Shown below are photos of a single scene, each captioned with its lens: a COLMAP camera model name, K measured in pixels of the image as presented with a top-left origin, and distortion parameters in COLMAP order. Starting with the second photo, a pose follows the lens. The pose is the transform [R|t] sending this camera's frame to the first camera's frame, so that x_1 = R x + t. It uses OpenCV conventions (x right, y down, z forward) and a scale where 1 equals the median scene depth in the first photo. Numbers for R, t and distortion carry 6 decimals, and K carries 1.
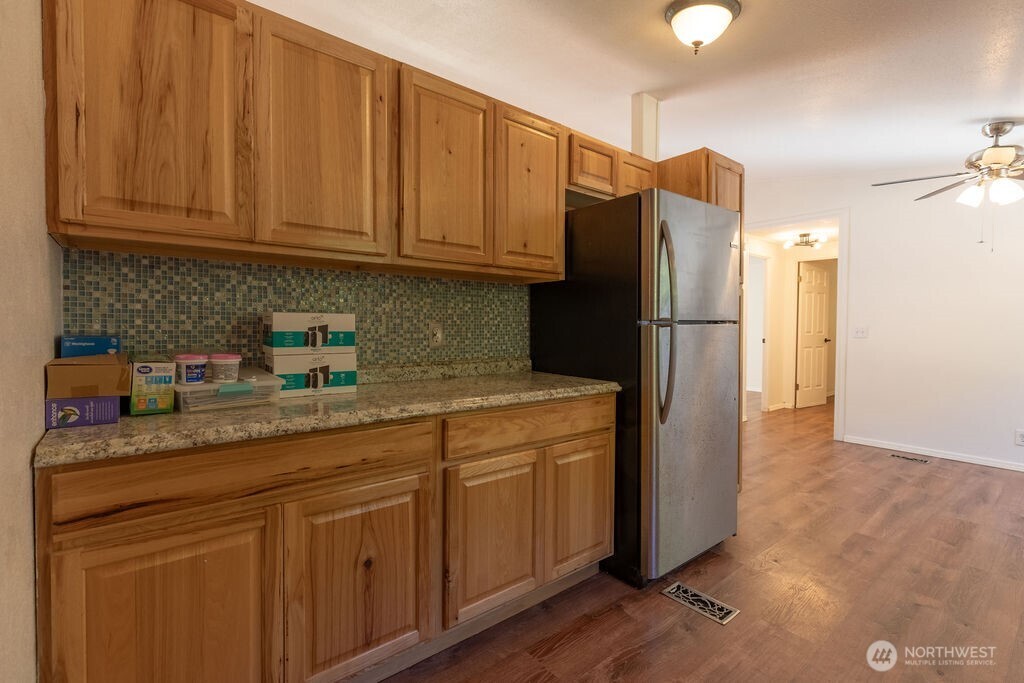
lens RADIAL K [[465.6, 0, 517.2], [0, 465.6, 335.7], [0, 0, 1]] dist [0.001577, -0.000032]
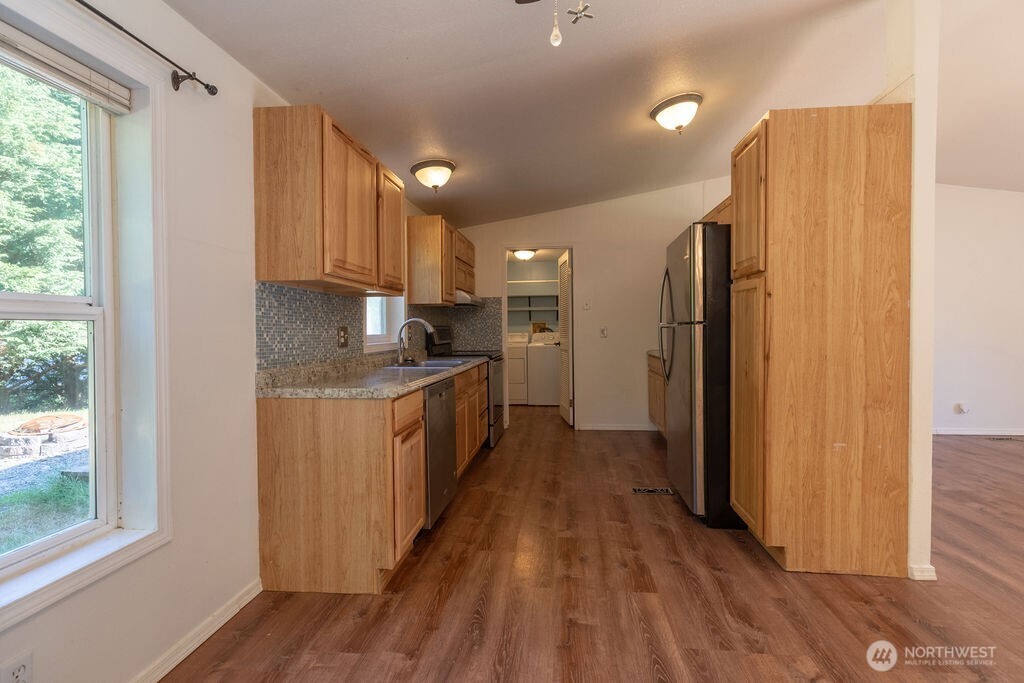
lens RADIAL K [[465.6, 0, 517.2], [0, 465.6, 335.7], [0, 0, 1]] dist [0.001577, -0.000032]
pose [[-0.709239, 0.011019, -0.704882, 1.507294], [-0.009068, 0.999653, 0.024751, -0.021851], [0.704910, 0.023946, -0.708893, 1.448757]]
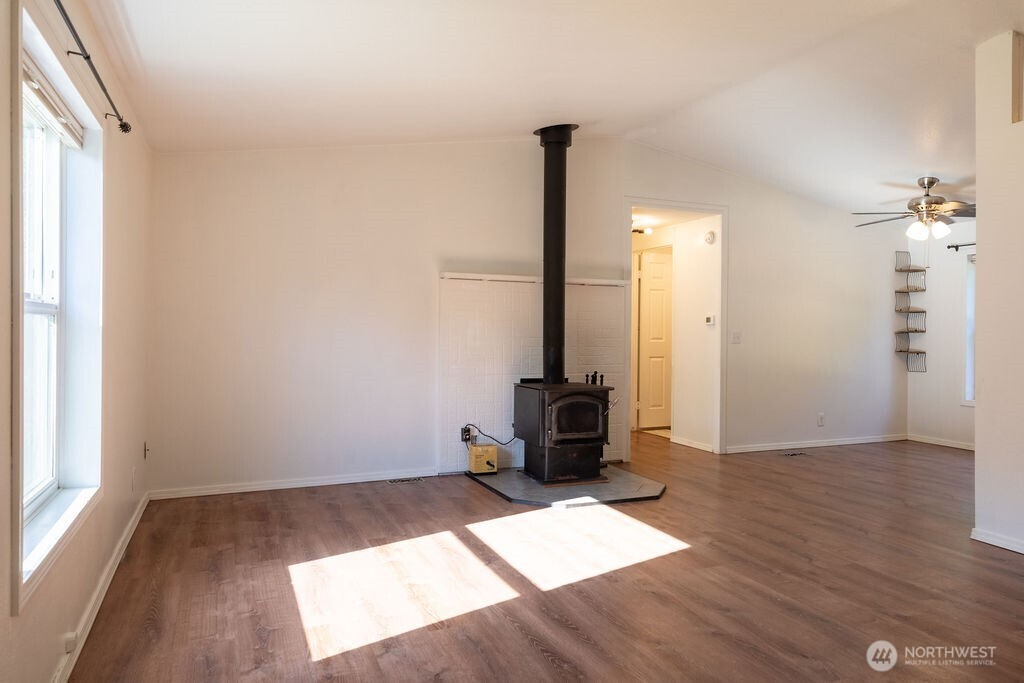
lens RADIAL K [[670.2, 0, 512.0], [0, 670.2, 341.5], [0, 0, 1]] dist [-0.001555, 0.000199]
pose [[0.280214, -0.018648, 0.959757, -1.363421], [0.014487, 0.999780, 0.015195, -0.050930], [-0.959828, 0.009646, 0.280422, 1.965311]]
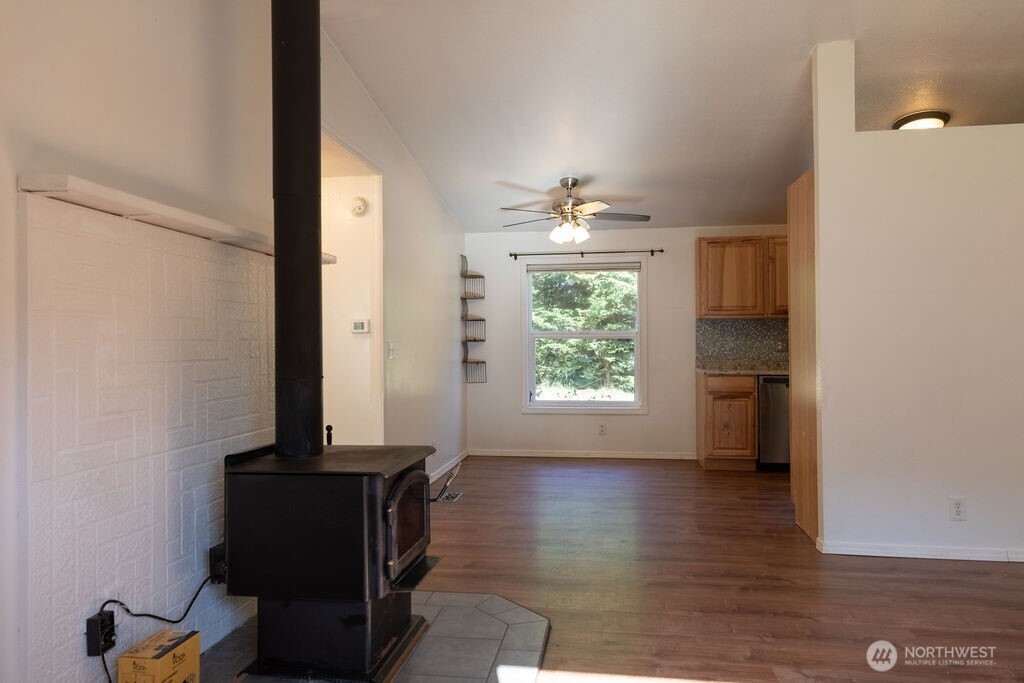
lens RADIAL K [[682.3, 0, 519.9], [0, 682.3, 335.5], [0, 0, 1]] dist [0.008420, 0.001870]
pose [[-0.679943, 0.006286, 0.733238, -0.267613], [0.018257, 0.999798, 0.008359, -0.065655], [-0.733038, 0.019071, -0.679921, 2.886365]]
